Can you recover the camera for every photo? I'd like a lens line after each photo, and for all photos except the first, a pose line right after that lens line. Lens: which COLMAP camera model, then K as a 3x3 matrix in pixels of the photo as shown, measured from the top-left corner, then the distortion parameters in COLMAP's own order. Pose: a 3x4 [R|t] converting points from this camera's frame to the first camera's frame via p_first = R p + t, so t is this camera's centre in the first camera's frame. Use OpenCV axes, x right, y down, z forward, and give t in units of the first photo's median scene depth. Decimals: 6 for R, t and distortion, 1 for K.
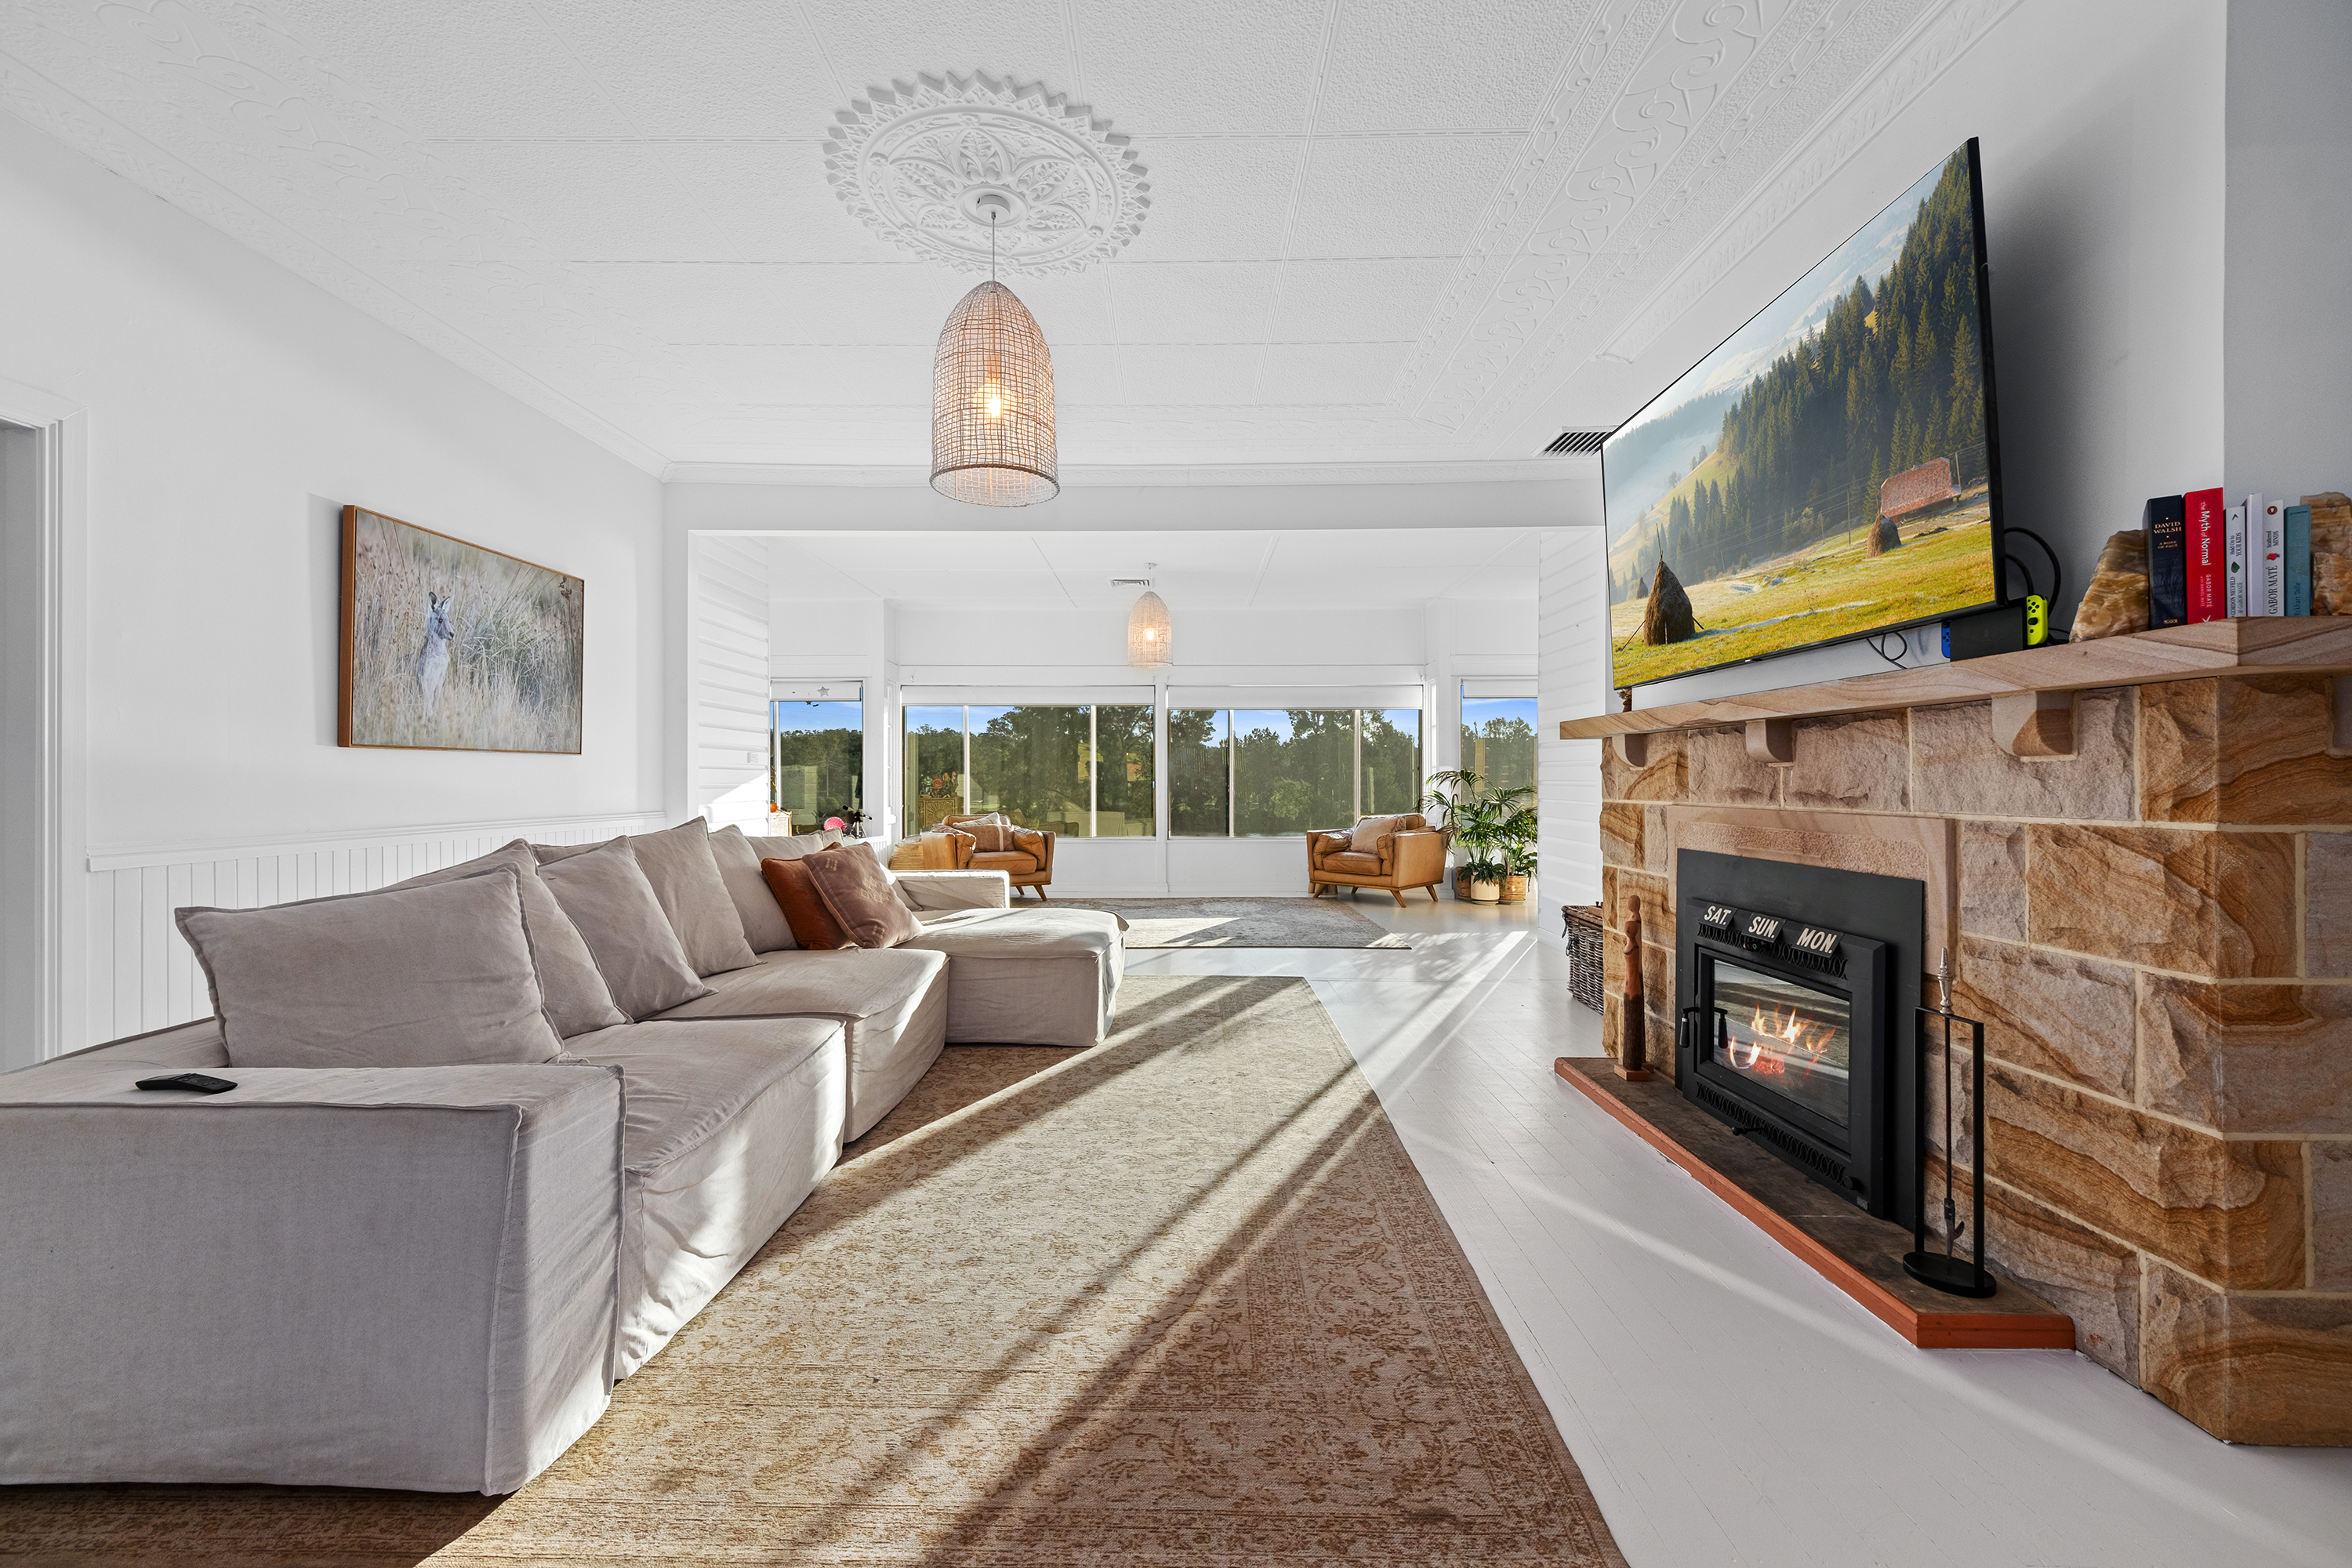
lens RADIAL K [[956.7, 0, 1194.2], [0, 956.7, 776.8], [0, 0, 1]] dist [0.004661, 0.000118]
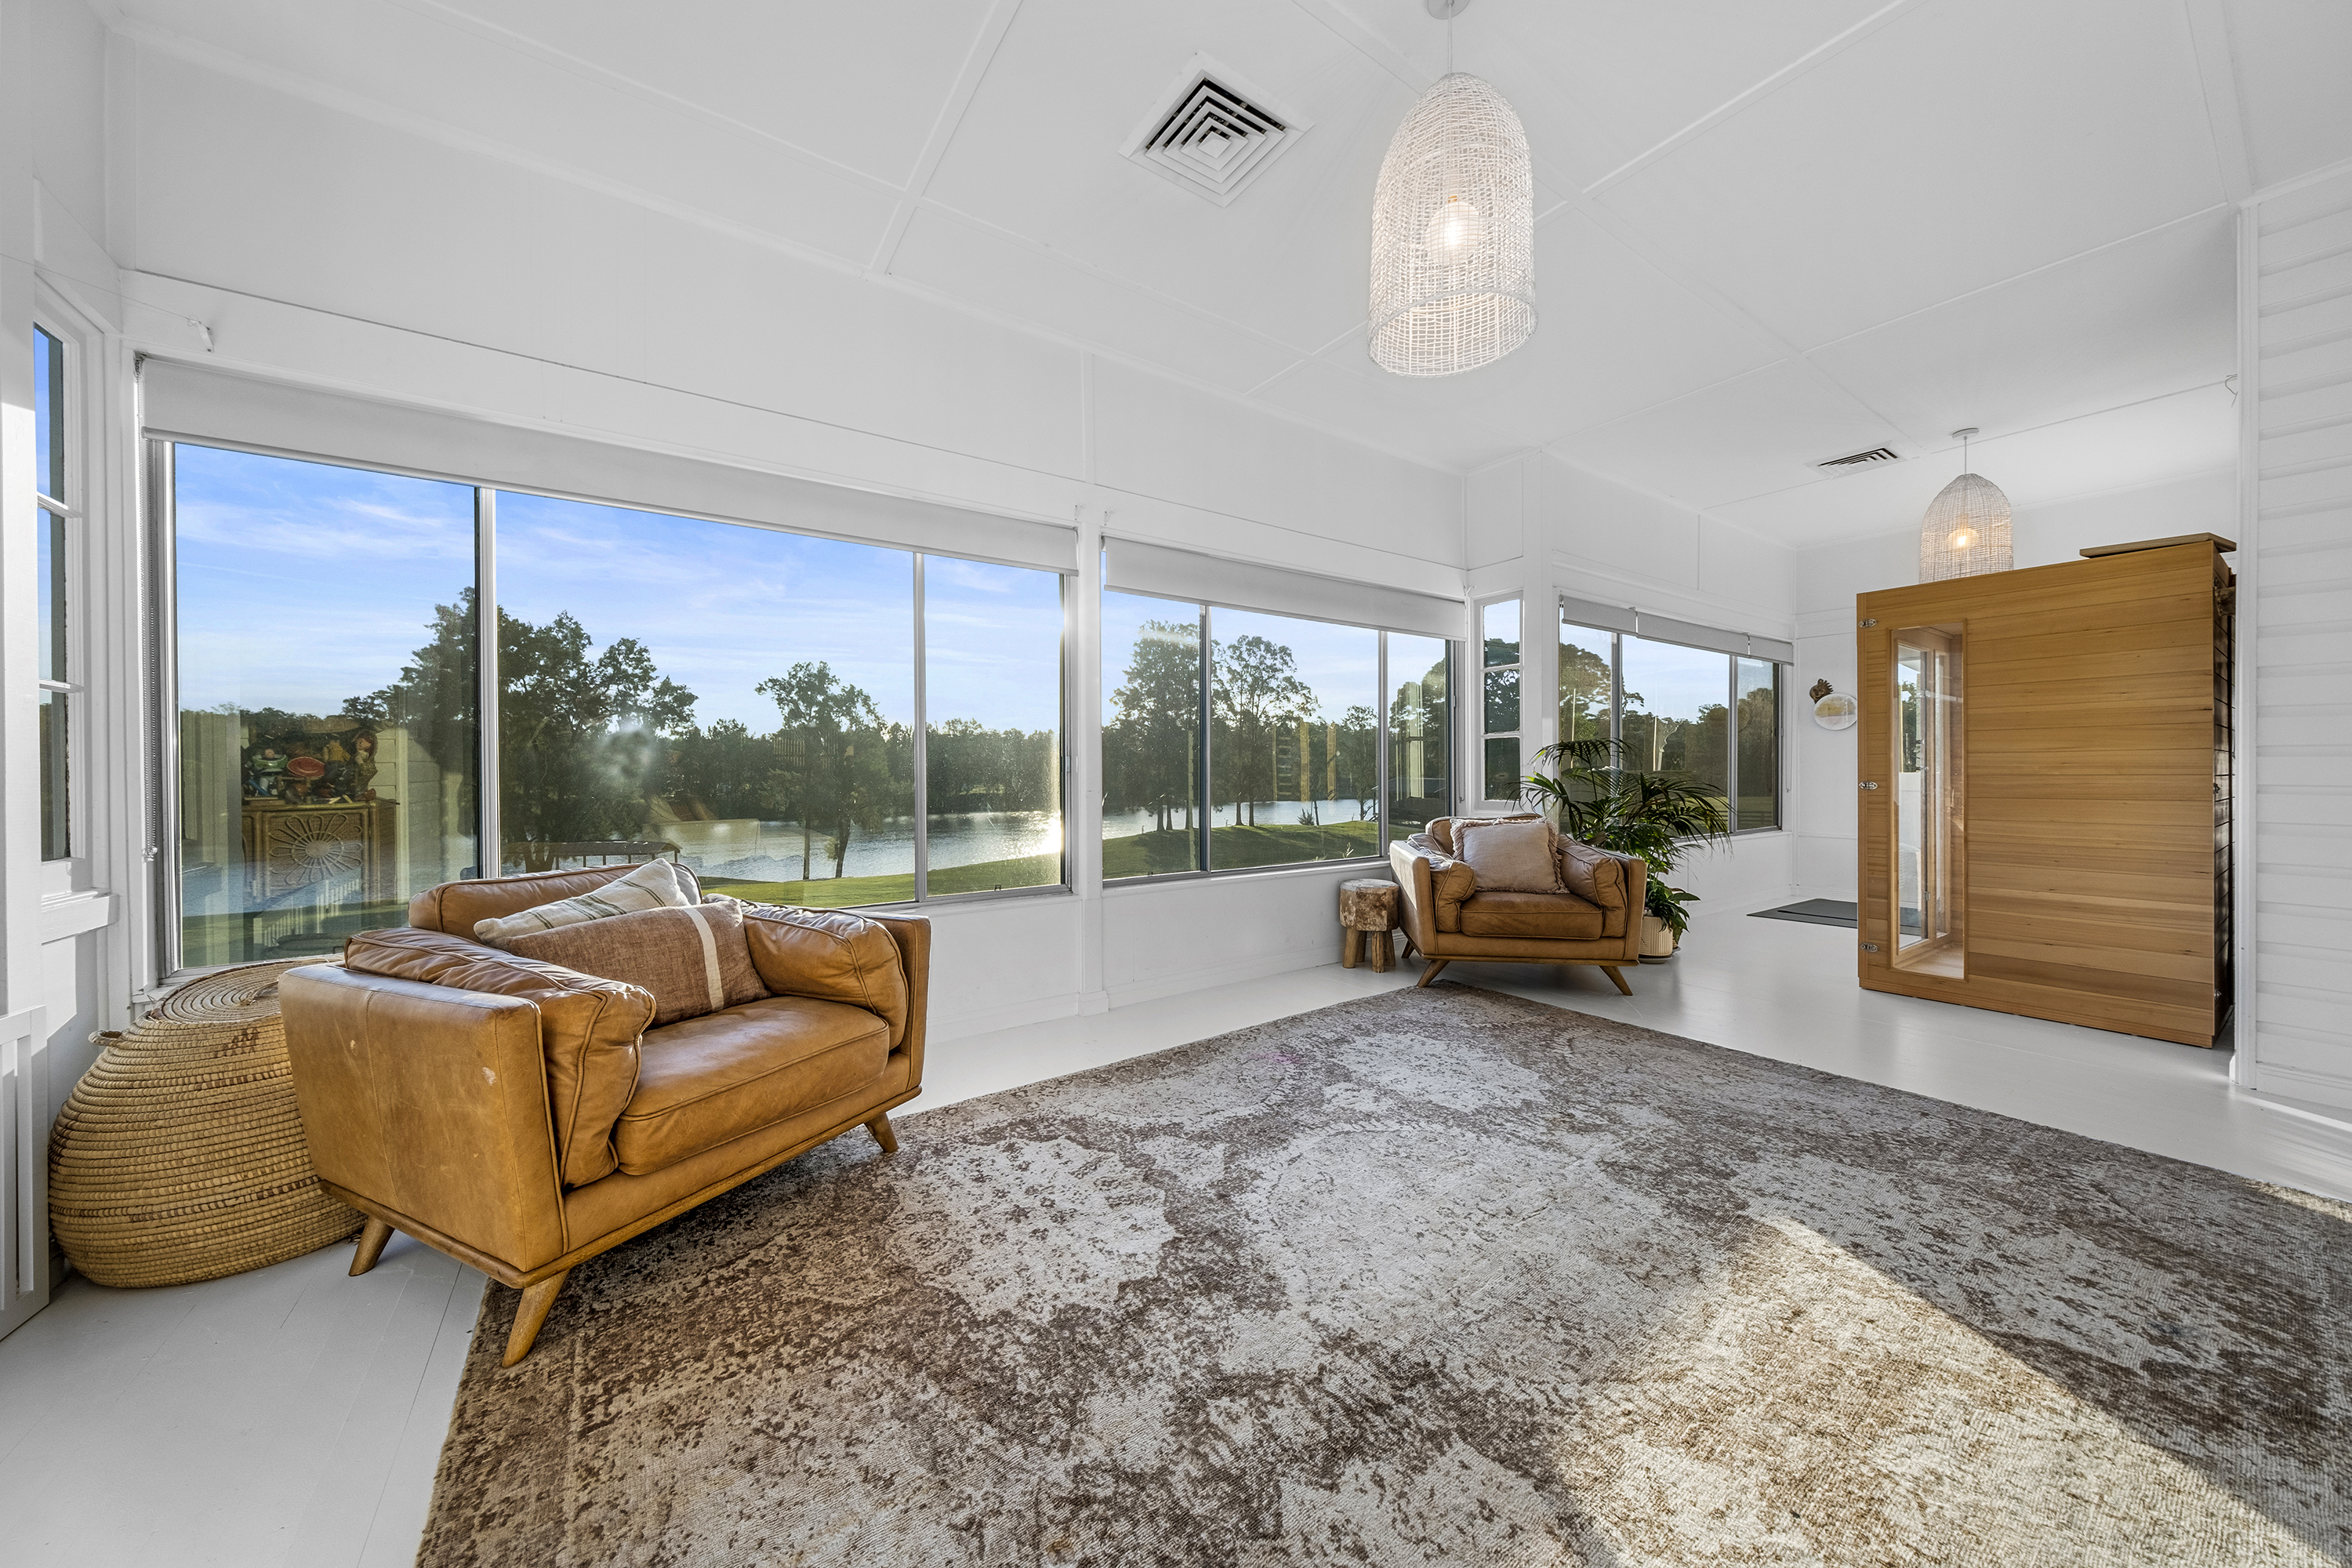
lens RADIAL K [[808.9, 0, 1184.3], [0, 808.9, 777.6], [0, 0, 1]] dist [-0.000021, -0.000018]
pose [[0.828956, -0.006990, 0.559270, -0.645060], [0.000669, 0.999934, 0.011506, 0.033521], [-0.559313, -0.009164, 0.828906, 2.178260]]
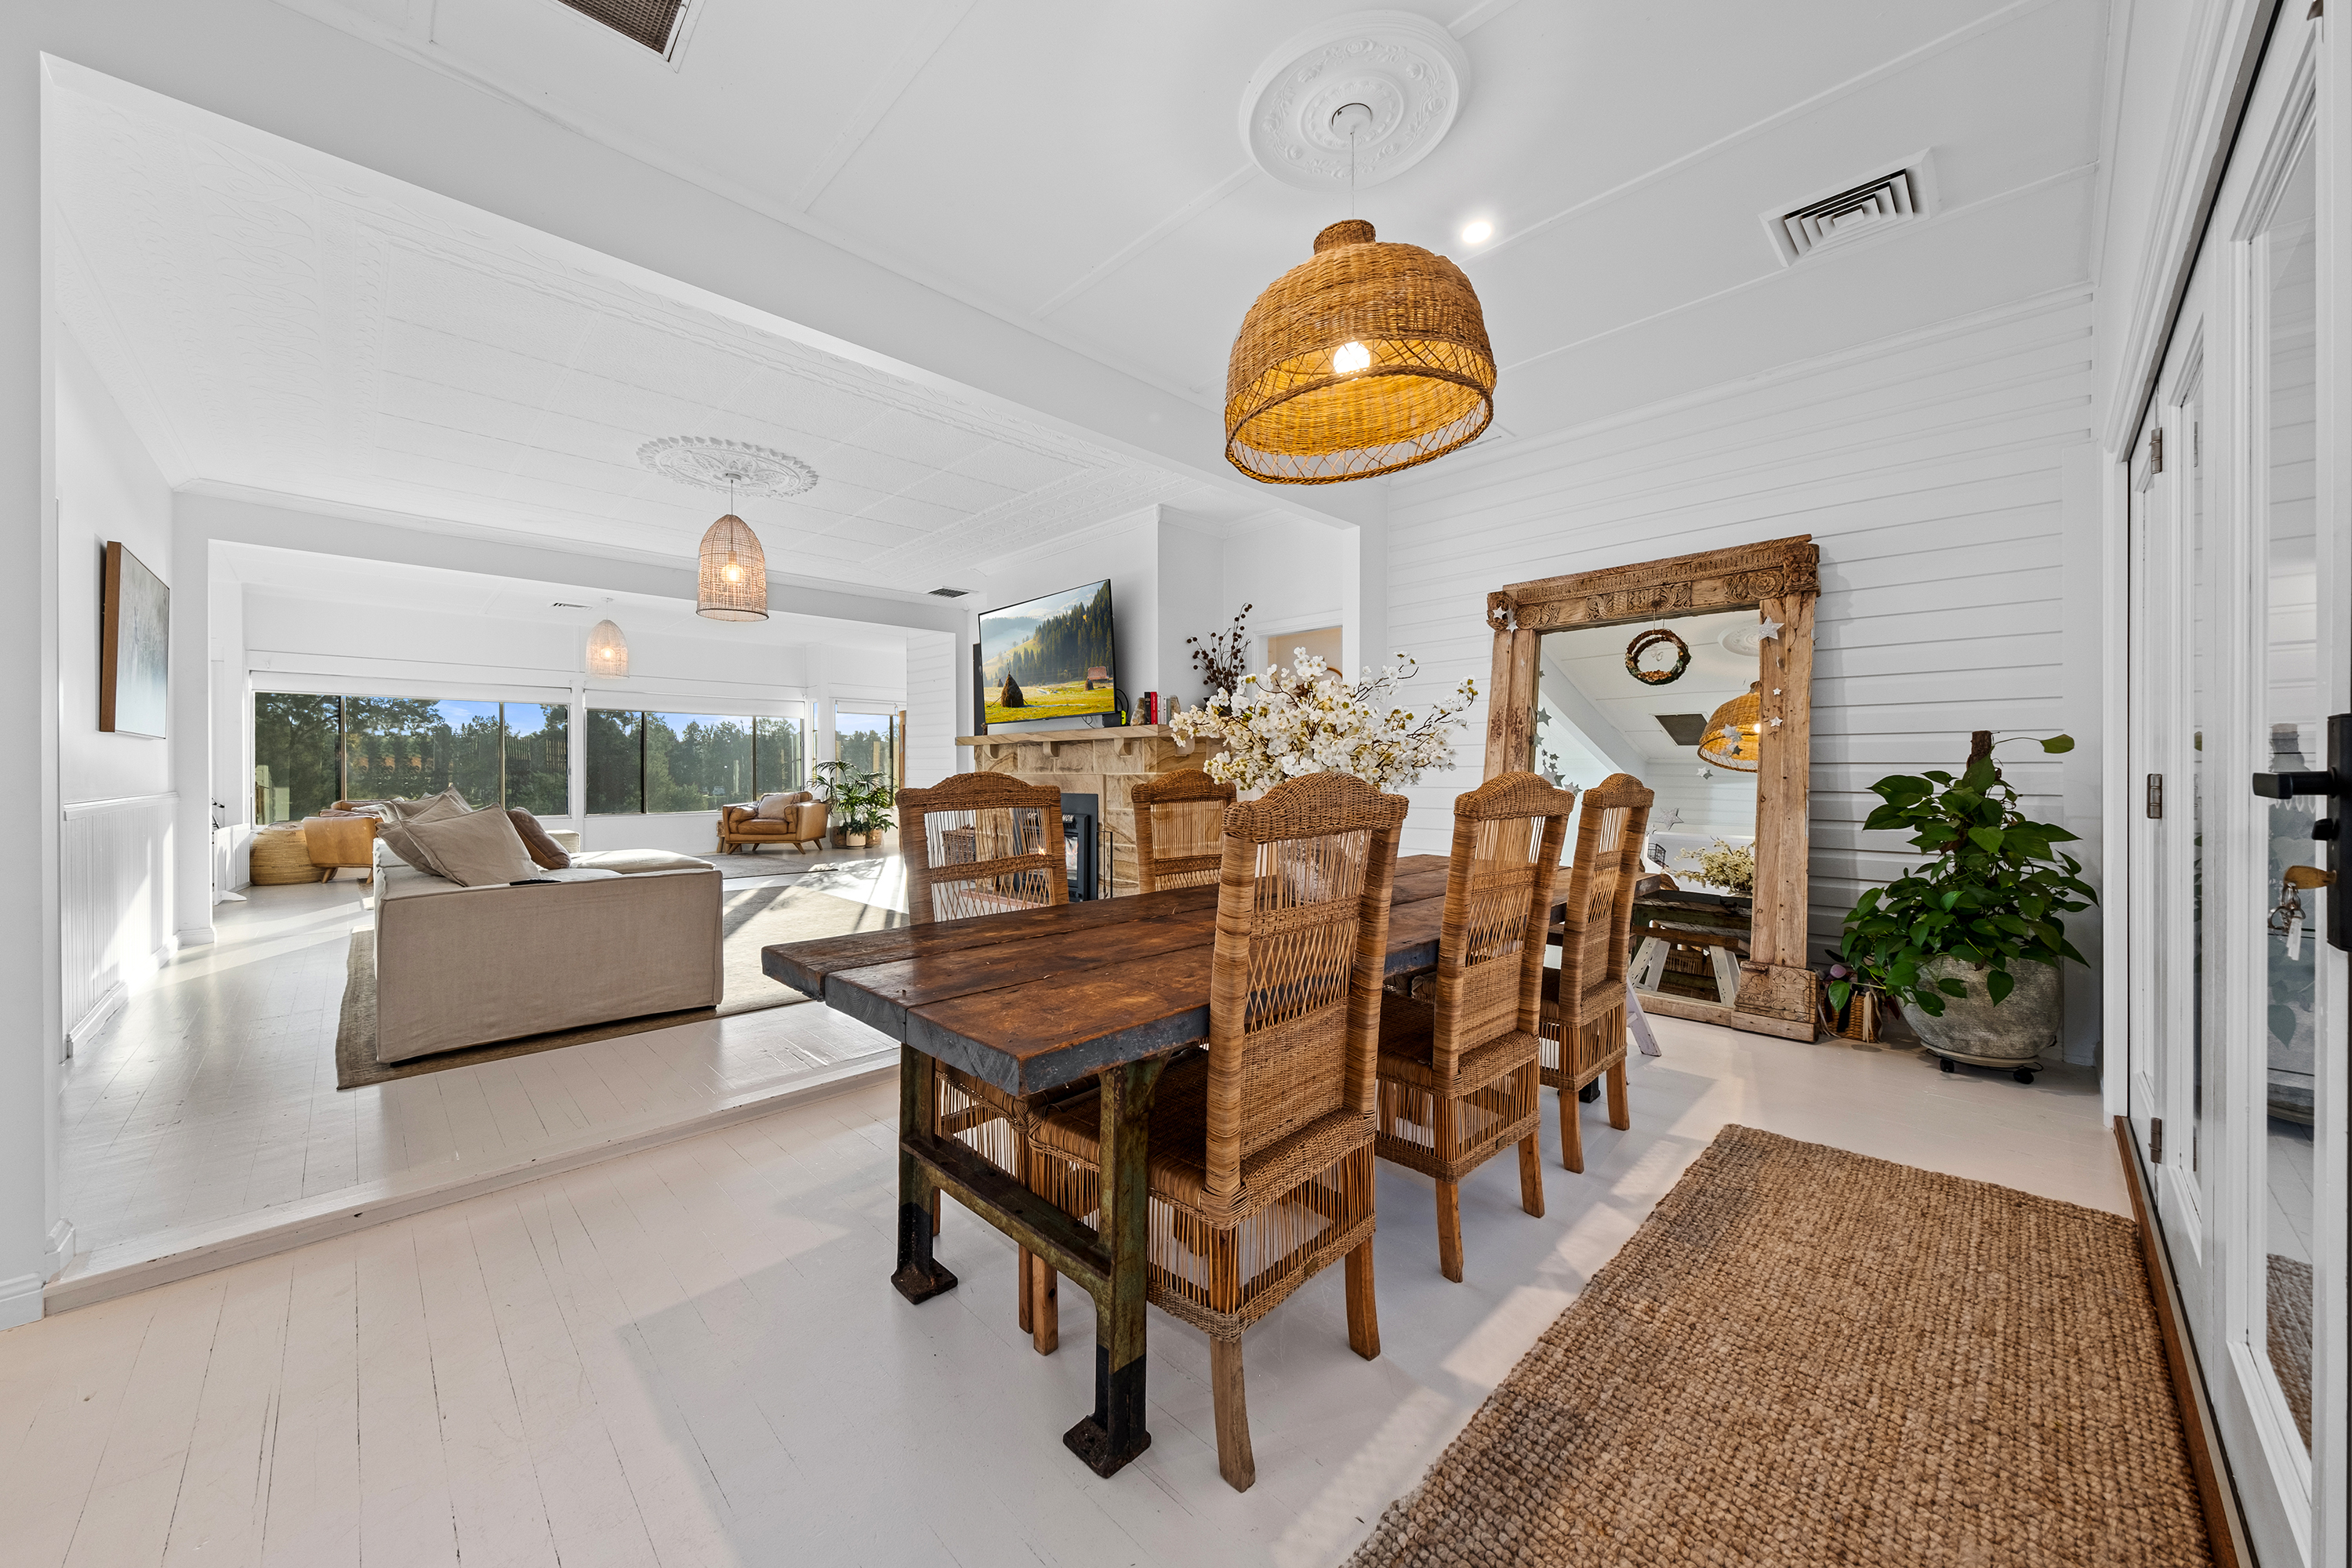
lens RADIAL K [[808.9, 0, 1189.8], [0, 808.9, 773.7], [0, 0, 1]] dist [-0.000021, -0.000018]
pose [[0.701395, -0.003758, 0.712762, -0.708391], [0.000515, 0.999989, 0.004766, 0.020227], [-0.712772, -0.002976, 0.701389, -0.831564]]
